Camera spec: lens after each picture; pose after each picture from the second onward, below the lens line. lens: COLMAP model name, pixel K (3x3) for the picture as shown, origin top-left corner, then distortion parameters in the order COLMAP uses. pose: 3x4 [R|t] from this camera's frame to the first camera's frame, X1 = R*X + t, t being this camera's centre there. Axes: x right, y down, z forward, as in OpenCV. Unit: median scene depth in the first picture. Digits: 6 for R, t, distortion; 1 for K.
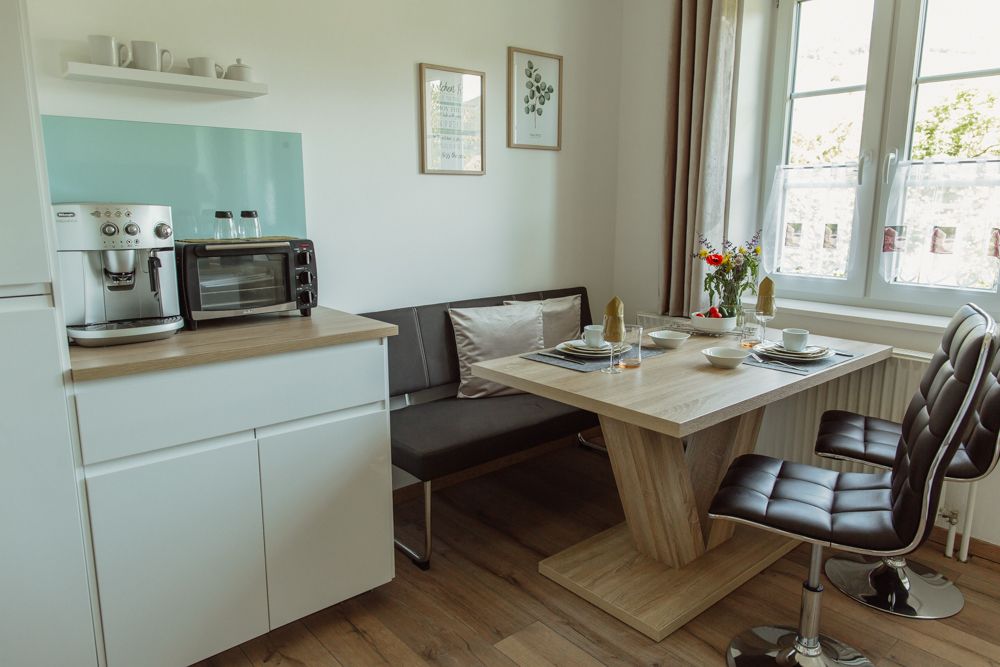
lens RADIAL K [[678.4, 0, 495.8], [0, 678.4, 325.3], [0, 0, 1]] dist [0.007864, -0.002919]
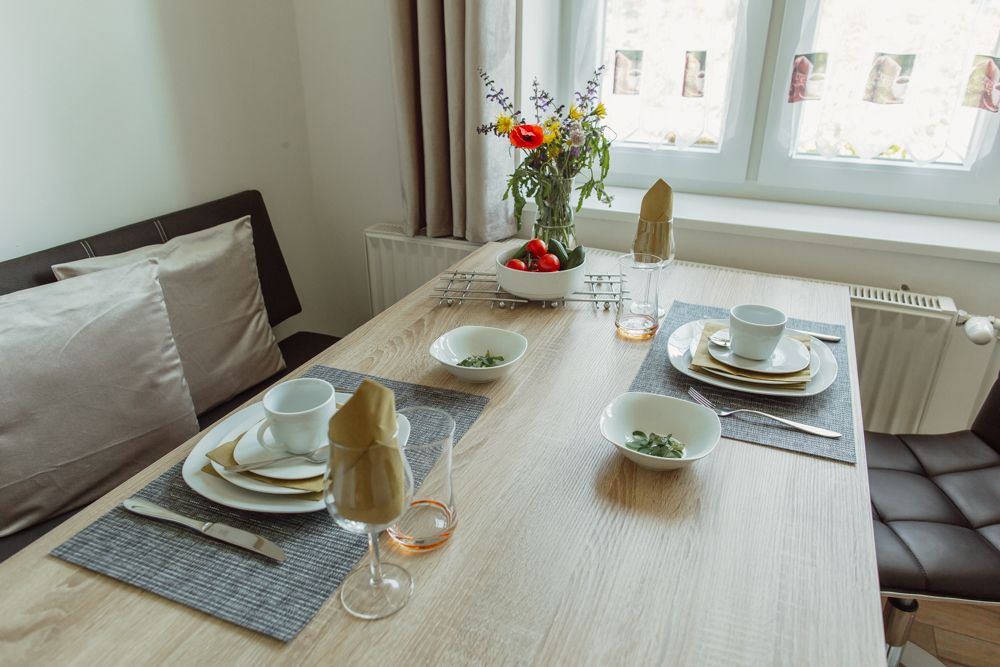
lens RADIAL K [[678.4, 0, 495.8], [0, 678.4, 325.3], [0, 0, 1]] dist [0.007864, -0.002919]
pose [[0.902843, -0.177468, 0.391636, 0.090230], [0.078195, 0.963427, 0.256309, -0.089792], [-0.422800, -0.200783, 0.883701, 0.544268]]
